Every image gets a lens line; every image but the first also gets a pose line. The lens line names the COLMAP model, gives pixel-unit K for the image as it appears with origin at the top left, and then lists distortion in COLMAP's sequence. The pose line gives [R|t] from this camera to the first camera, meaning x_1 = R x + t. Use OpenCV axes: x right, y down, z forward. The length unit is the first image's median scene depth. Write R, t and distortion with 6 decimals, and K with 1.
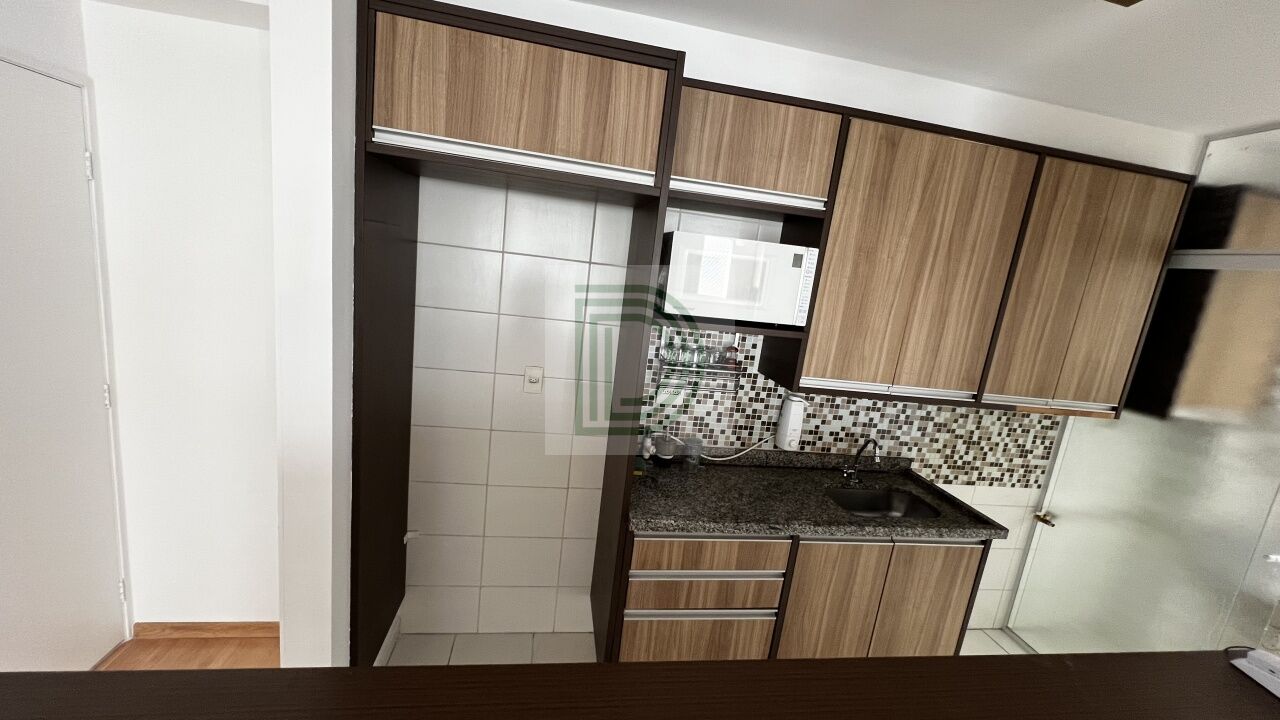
lens RADIAL K [[509.5, 0, 641.9], [0, 509.5, 363.0], [0, 0, 1]] dist [-0.001229, 0.000337]
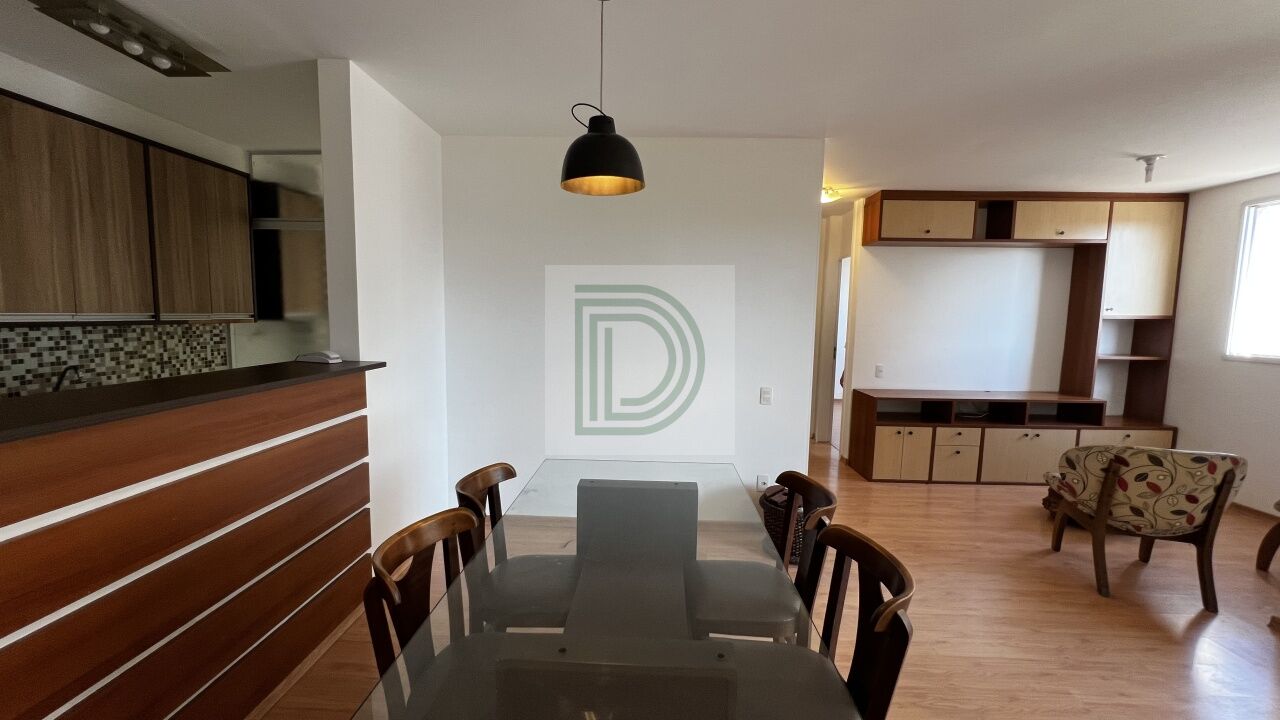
lens RADIAL K [[509.5, 0, 641.4], [0, 509.5, 363.2], [0, 0, 1]] dist [-0.001229, 0.000337]
pose [[0.190678, -0.212447, 0.958388, -0.380443], [0.192936, 0.965369, 0.175608, 0.173895], [-0.962506, 0.151423, 0.225063, -0.483015]]
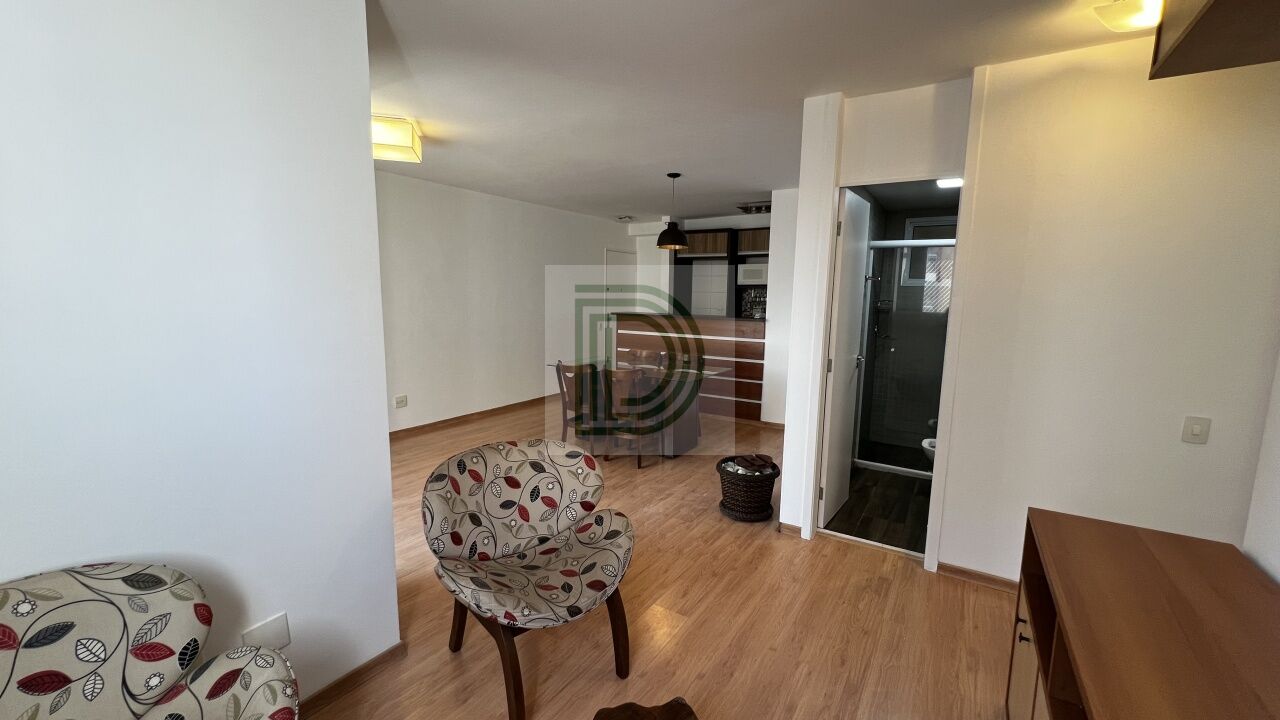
lens RADIAL K [[509.5, 0, 640.2], [0, 509.5, 360.6], [0, 0, 1]] dist [-0.001229, 0.000337]
pose [[0.741702, -0.021328, -0.670391, 1.596497], [-0.052176, 0.994631, -0.089369, 0.665332], [0.668698, 0.101263, 0.736607, -1.794195]]
